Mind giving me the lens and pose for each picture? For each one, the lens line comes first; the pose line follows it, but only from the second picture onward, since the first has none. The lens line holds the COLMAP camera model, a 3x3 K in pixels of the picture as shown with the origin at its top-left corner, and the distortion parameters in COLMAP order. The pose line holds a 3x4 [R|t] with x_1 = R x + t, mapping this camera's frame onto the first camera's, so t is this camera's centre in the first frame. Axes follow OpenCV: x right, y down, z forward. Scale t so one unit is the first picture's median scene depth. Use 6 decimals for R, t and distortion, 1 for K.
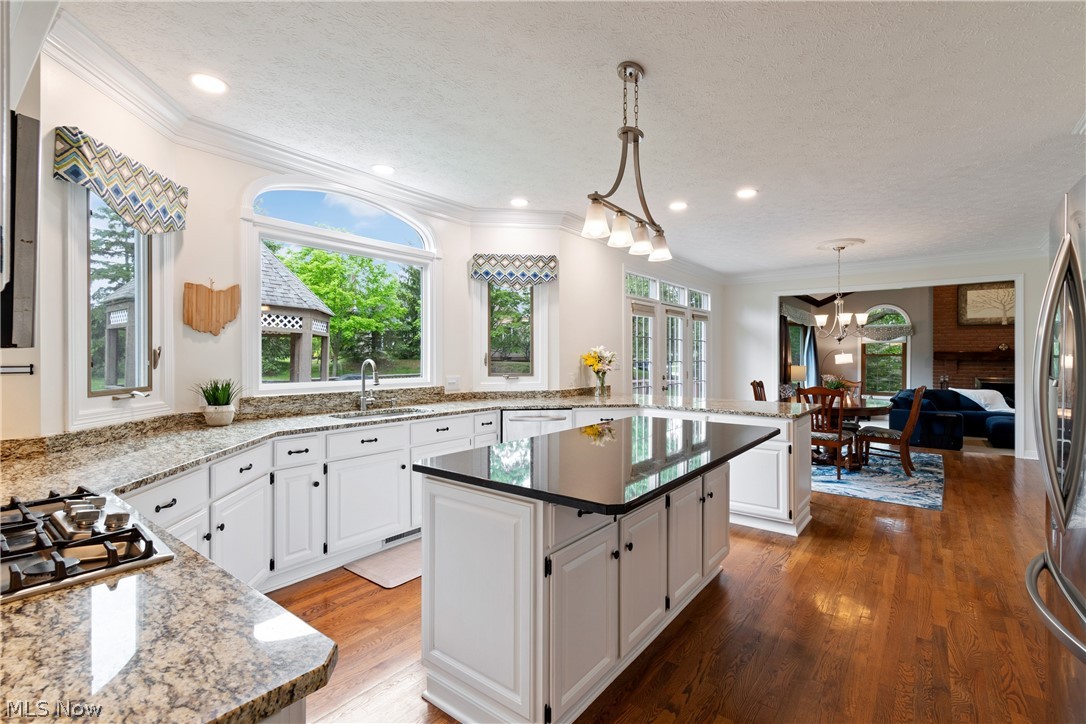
lens RADIAL K [[500.9, 0, 554.0], [0, 500.9, 355.6], [0, 0, 1]] dist [0.002901, -0.004819]
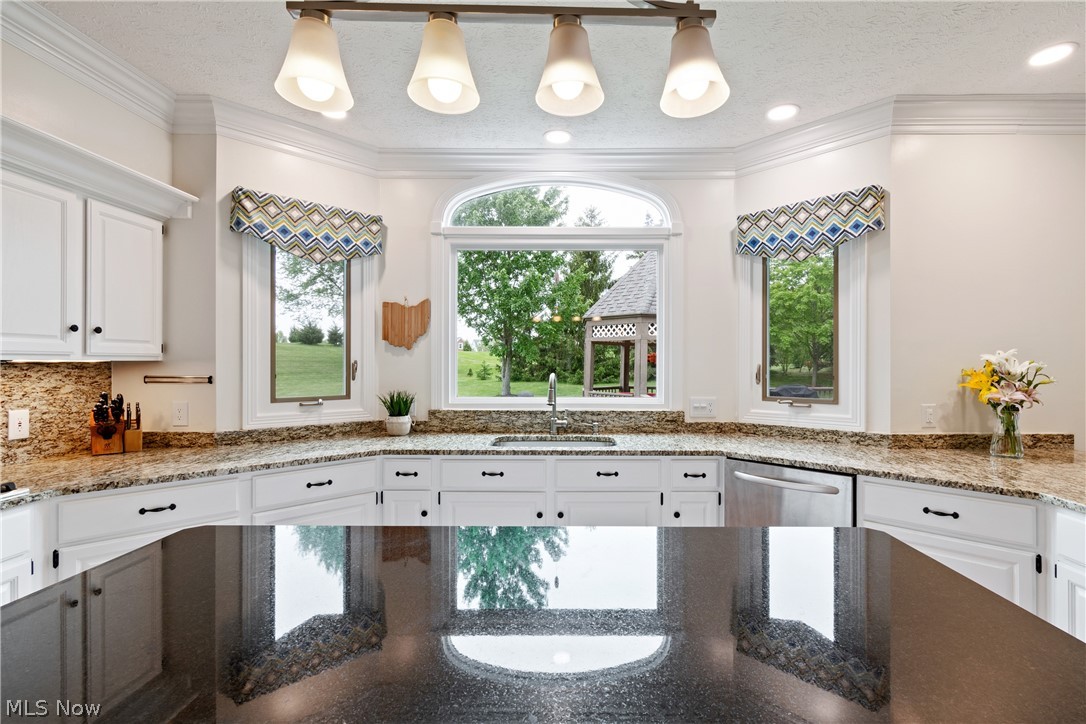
lens RADIAL K [[500.9, 0, 573.1], [0, 500.9, 365.0], [0, 0, 1]] dist [0.002901, -0.004819]
pose [[0.595812, 0.004312, -0.803112, 0.291713], [-0.000209, 0.999986, 0.005214, -0.009632], [0.803124, -0.002938, 0.595805, 0.494352]]
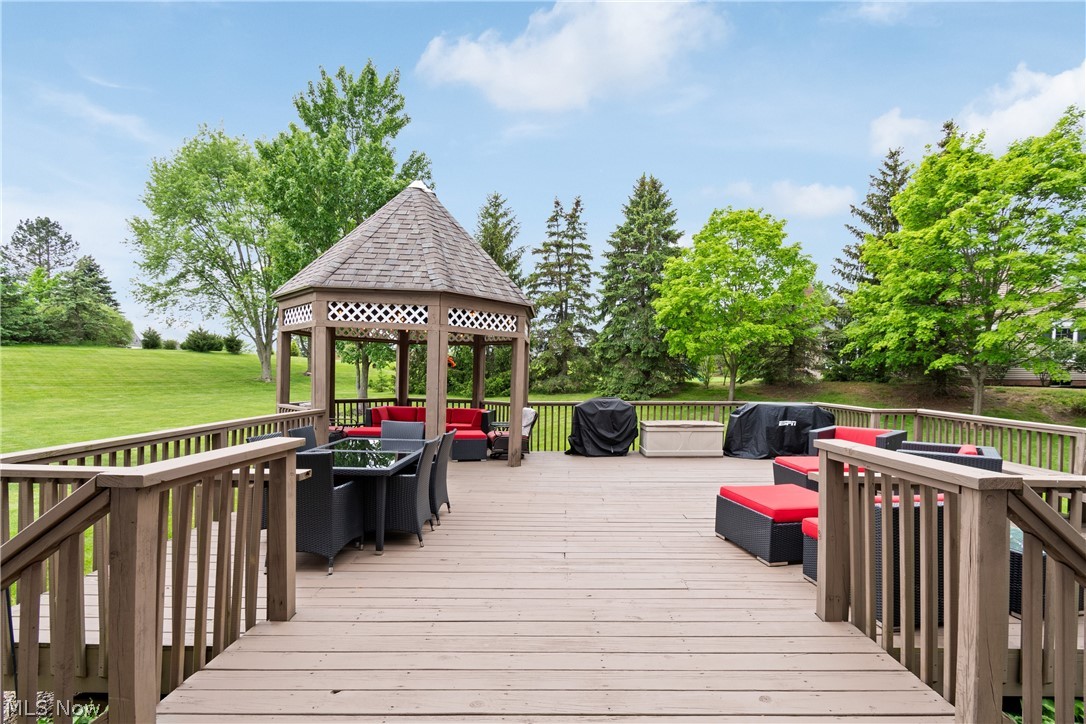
lens RADIAL K [[500.9, 0, 559.1], [0, 500.9, 418.8], [0, 0, 1]] dist [0.002901, -0.004819]
pose [[0.597317, 0.071196, -0.798839, 0.308627], [-0.006226, 0.996434, 0.084151, 0.033088], [0.801981, -0.045291, 0.595630, 1.853017]]
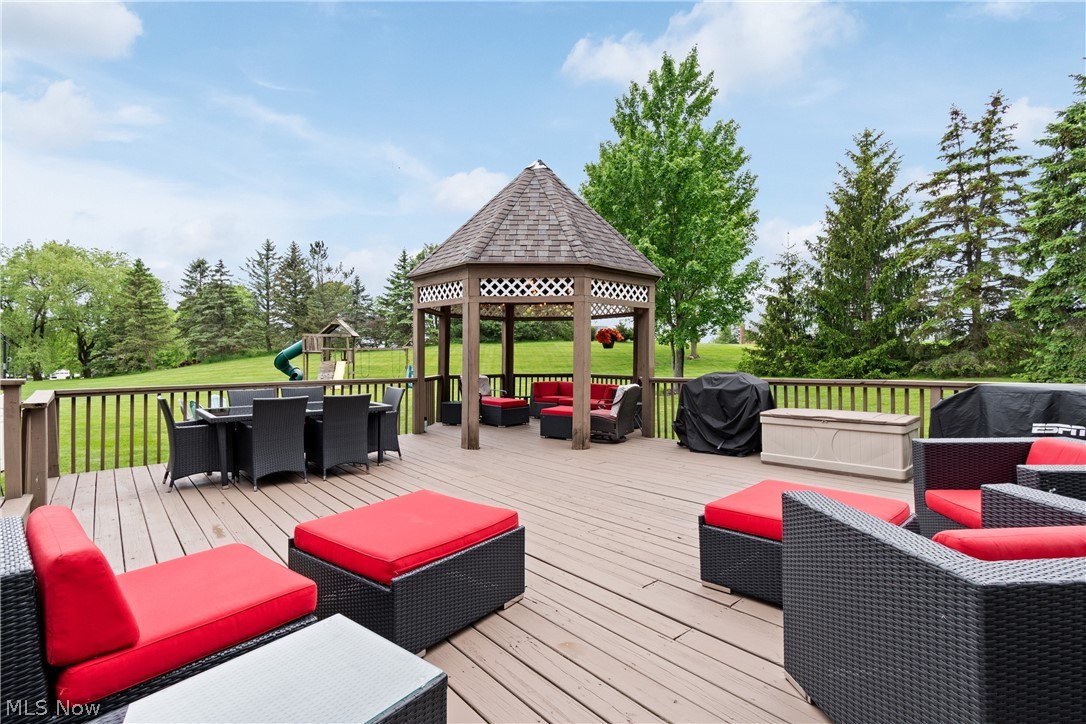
lens RADIAL K [[500.9, 0, 549.3], [0, 500.9, 371.8], [0, 0, 1]] dist [0.002901, -0.004819]
pose [[-0.223458, 0.018216, -0.974543, 0.329234], [0.007718, 0.999827, 0.016919, 0.091284], [0.974683, -0.003741, -0.223560, 3.137829]]
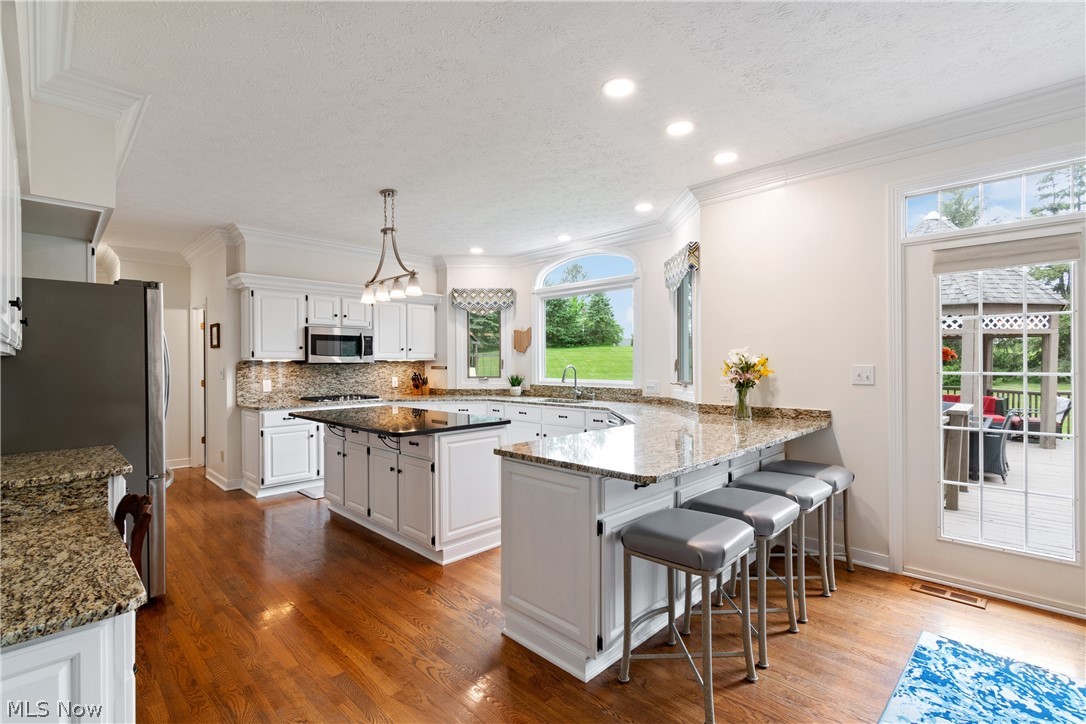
lens RADIAL K [[500.9, 0, 550.7], [0, 500.9, 357.7], [0, 0, 1]] dist [0.002901, -0.004819]
pose [[-0.128555, -0.010413, -0.991648, 1.044363], [0.006673, 0.999913, -0.011365, 0.001605], [0.991680, -0.008078, -0.128474, 1.049819]]
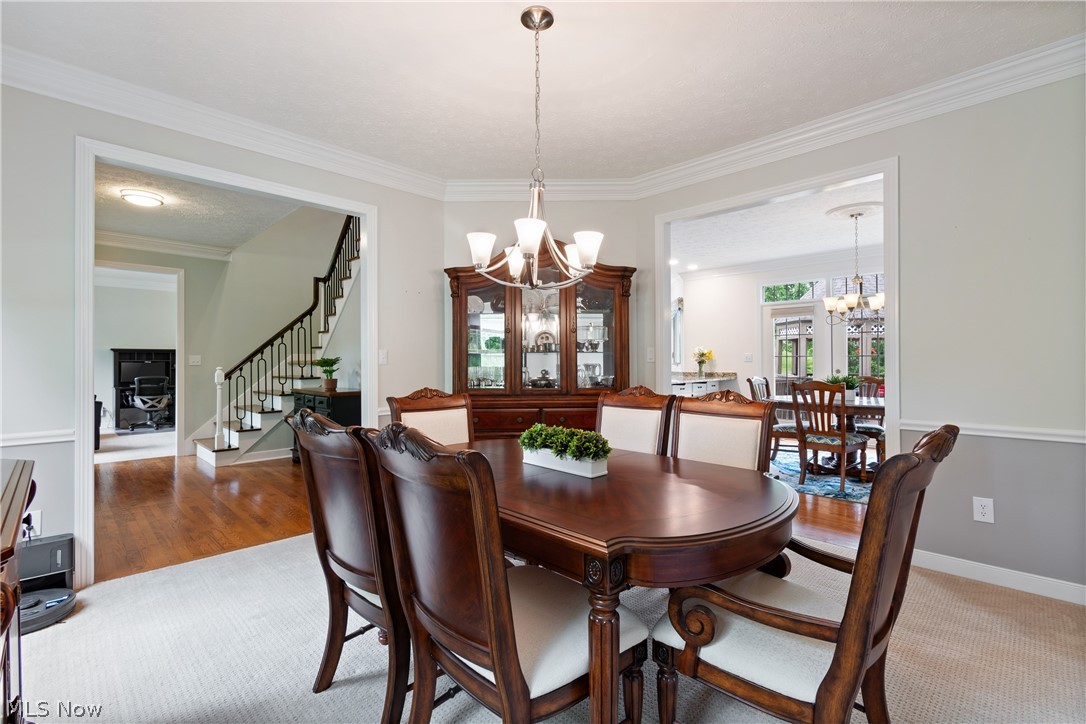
lens RADIAL K [[500.9, 0, 539.0], [0, 500.9, 357.6], [0, 0, 1]] dist [0.002901, -0.004819]
pose [[-0.145521, 0.004371, -0.989345, 2.258381], [0.016855, 0.999856, 0.001939, 0.006275], [0.989212, -0.016393, -0.145574, 0.913616]]
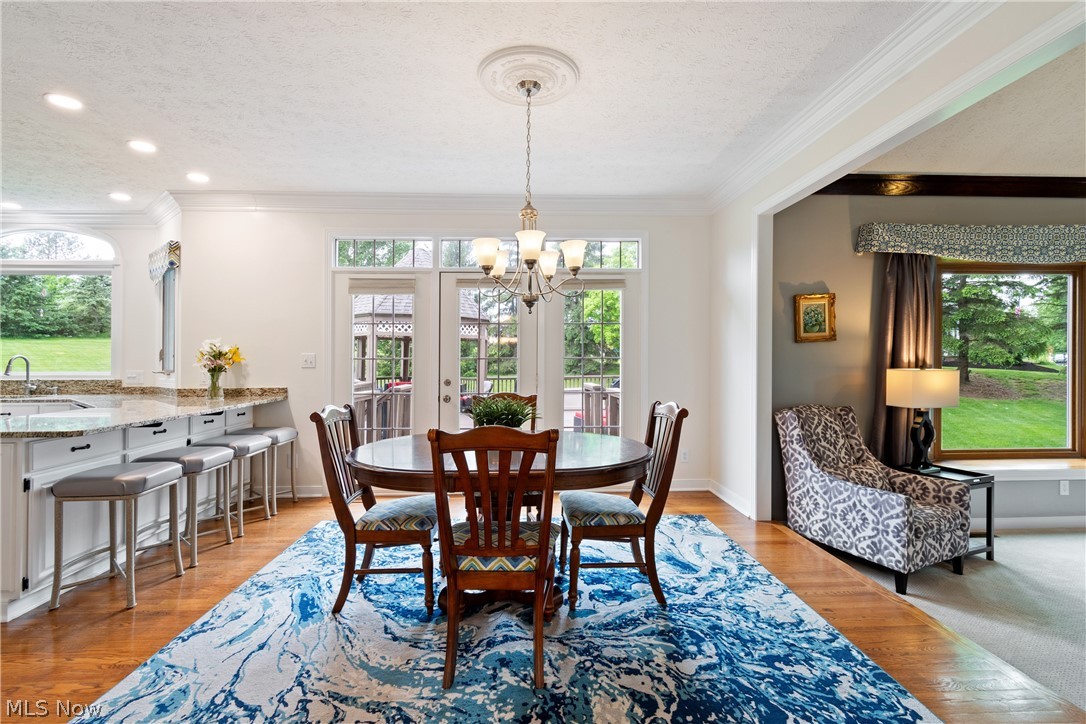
lens RADIAL K [[500.9, 0, 538.8], [0, 500.9, 356.1], [0, 0, 1]] dist [0.002901, -0.004819]
pose [[0.634757, -0.006840, -0.772682, 1.378879], [0.005407, 0.999976, -0.004411, 0.020960], [0.772693, -0.001378, 0.634778, 1.127848]]
